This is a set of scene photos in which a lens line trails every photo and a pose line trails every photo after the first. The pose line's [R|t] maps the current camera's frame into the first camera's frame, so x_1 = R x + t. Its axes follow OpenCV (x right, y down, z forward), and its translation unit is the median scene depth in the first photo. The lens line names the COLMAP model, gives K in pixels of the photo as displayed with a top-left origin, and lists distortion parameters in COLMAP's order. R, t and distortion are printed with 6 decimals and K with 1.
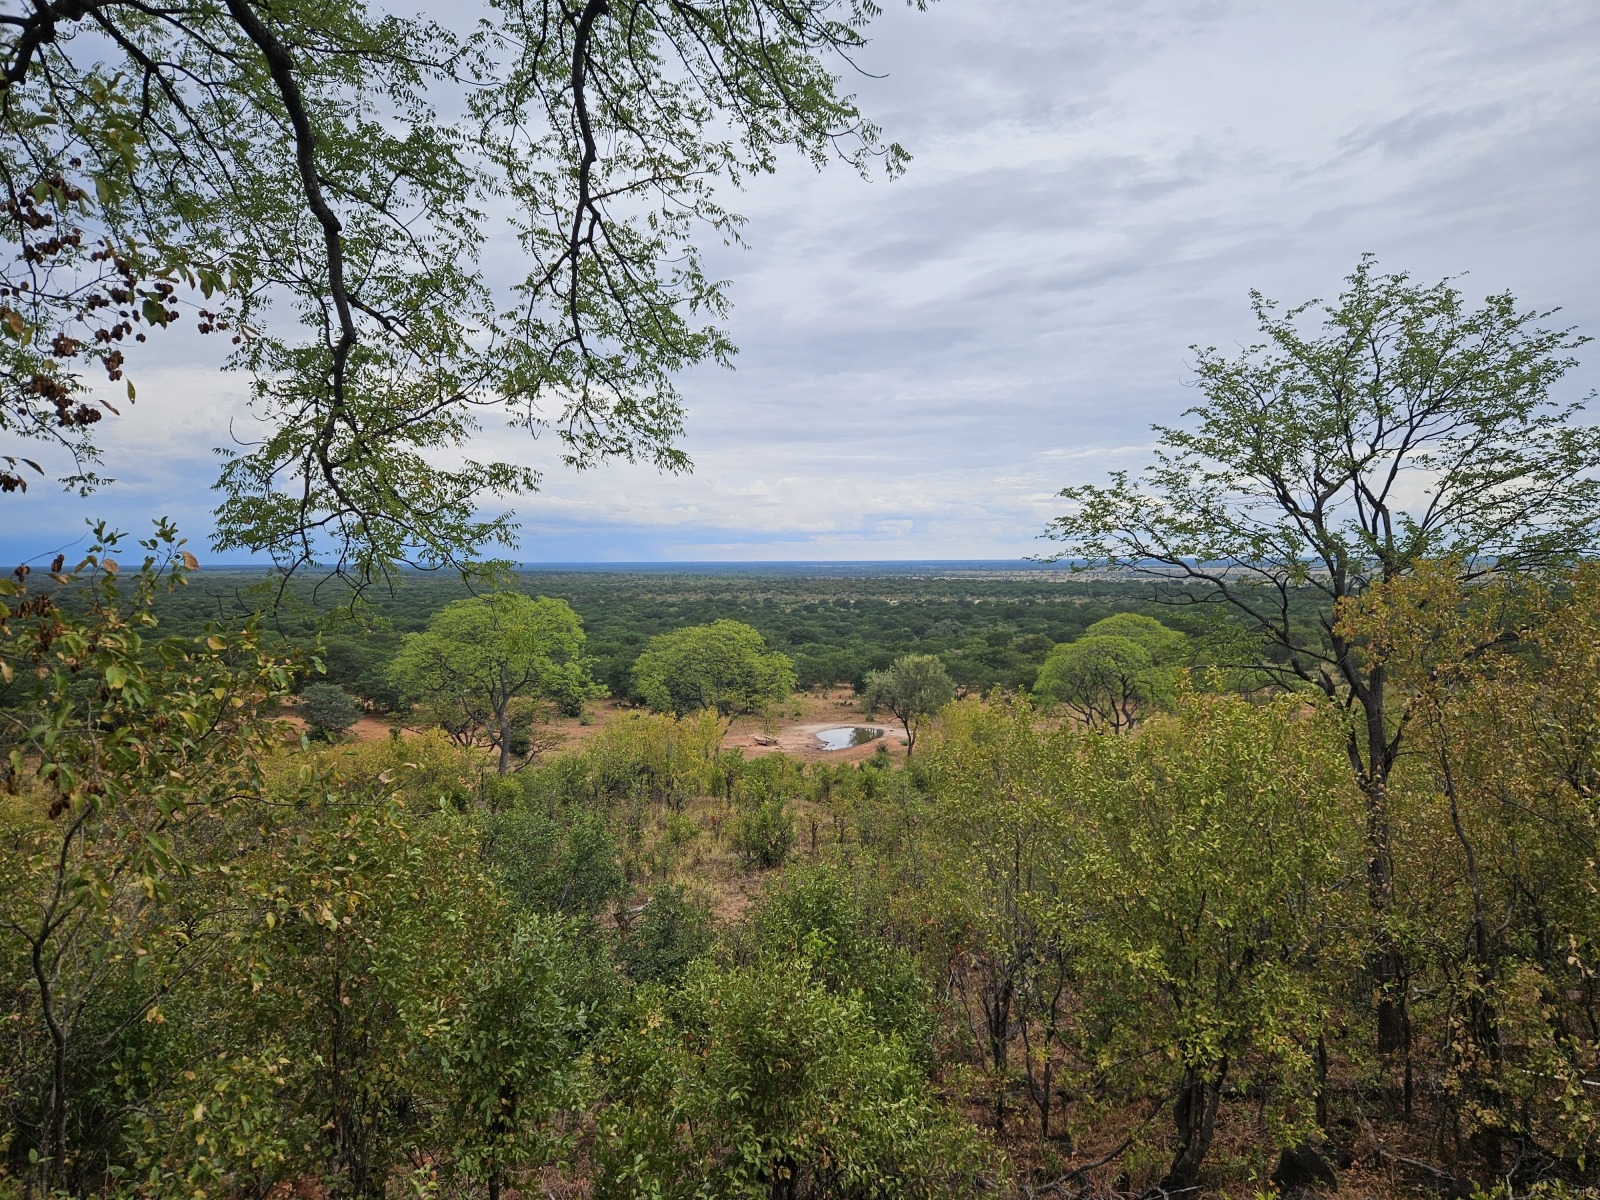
lens RADIAL K [[1084.1, 0, 800.0], [0, 1084.1, 600.0], [0, 0, 1]] dist [0.033707, -0.062744]
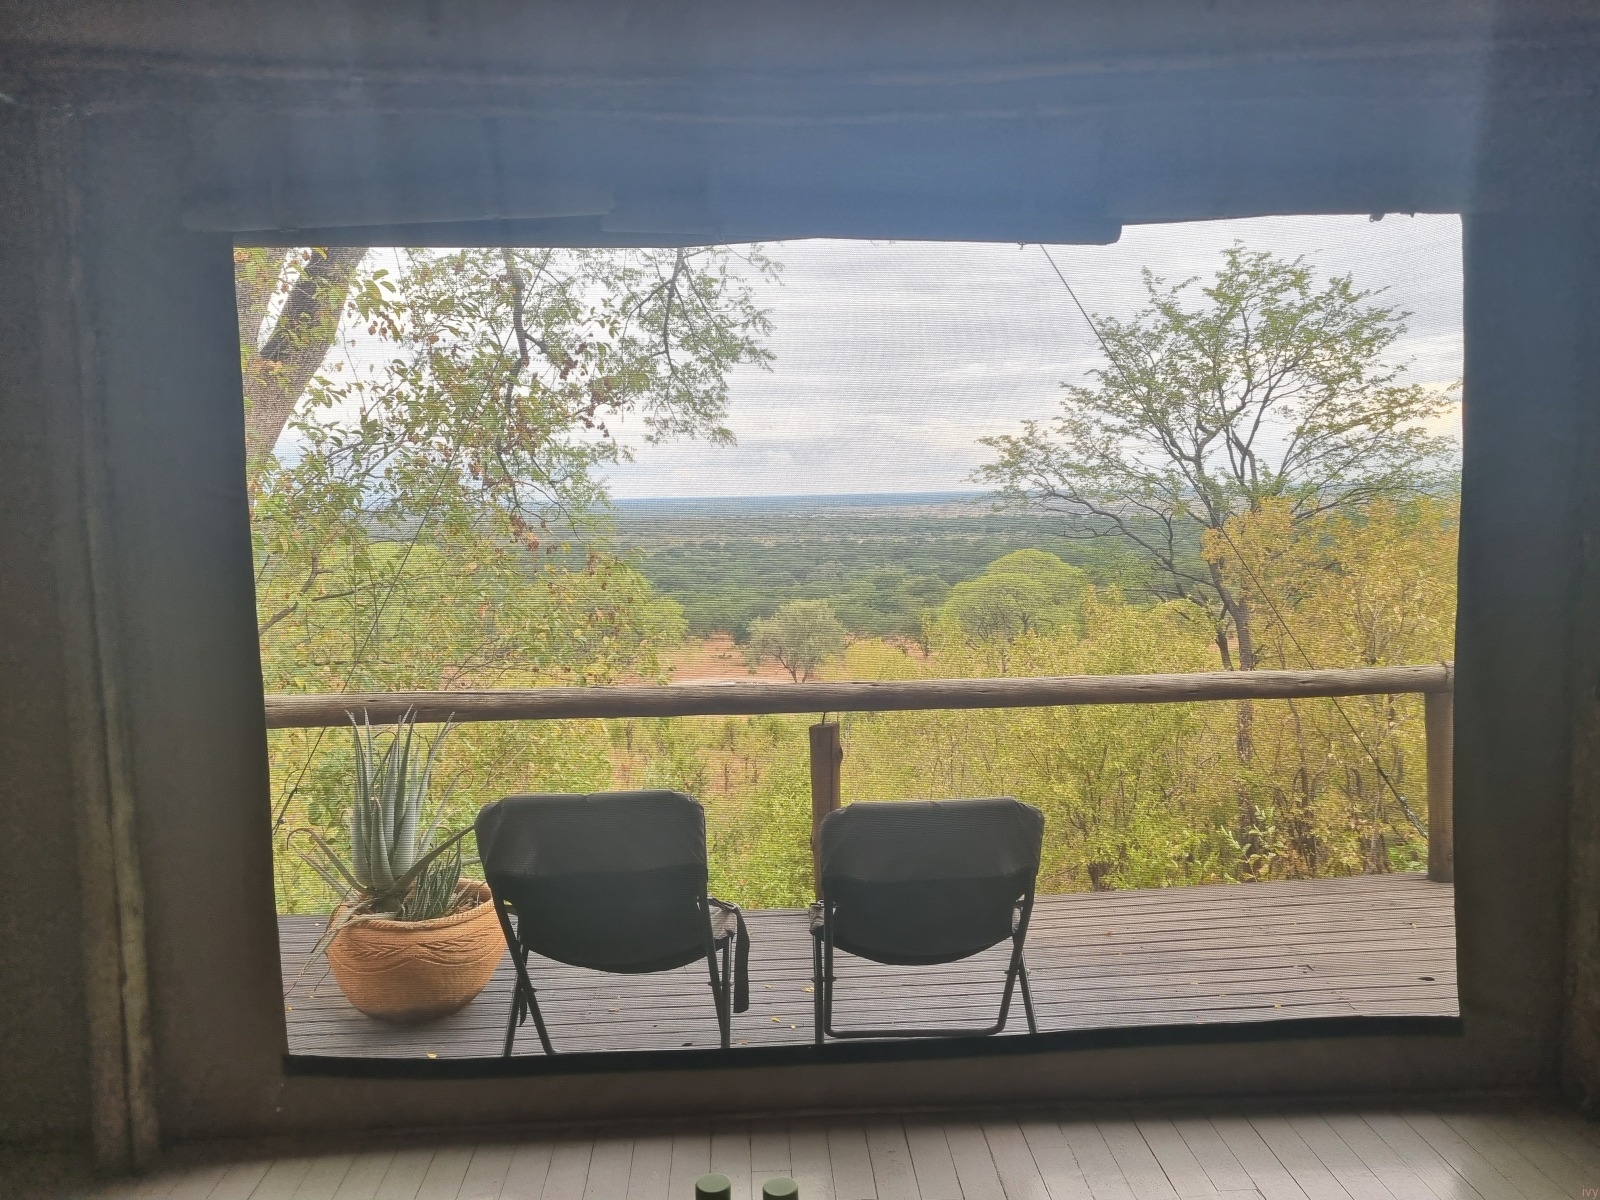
lens RADIAL K [[1206.3, 0, 800.0], [0, 1206.3, 600.0], [0, 0, 1]] dist [0.007962, 0.002111]
pose [[0.993890, -0.024182, 0.107691, -0.096012], [0.018940, 0.998598, 0.049439, 0.000630], [-0.108736, -0.047097, 0.992954, -0.258345]]
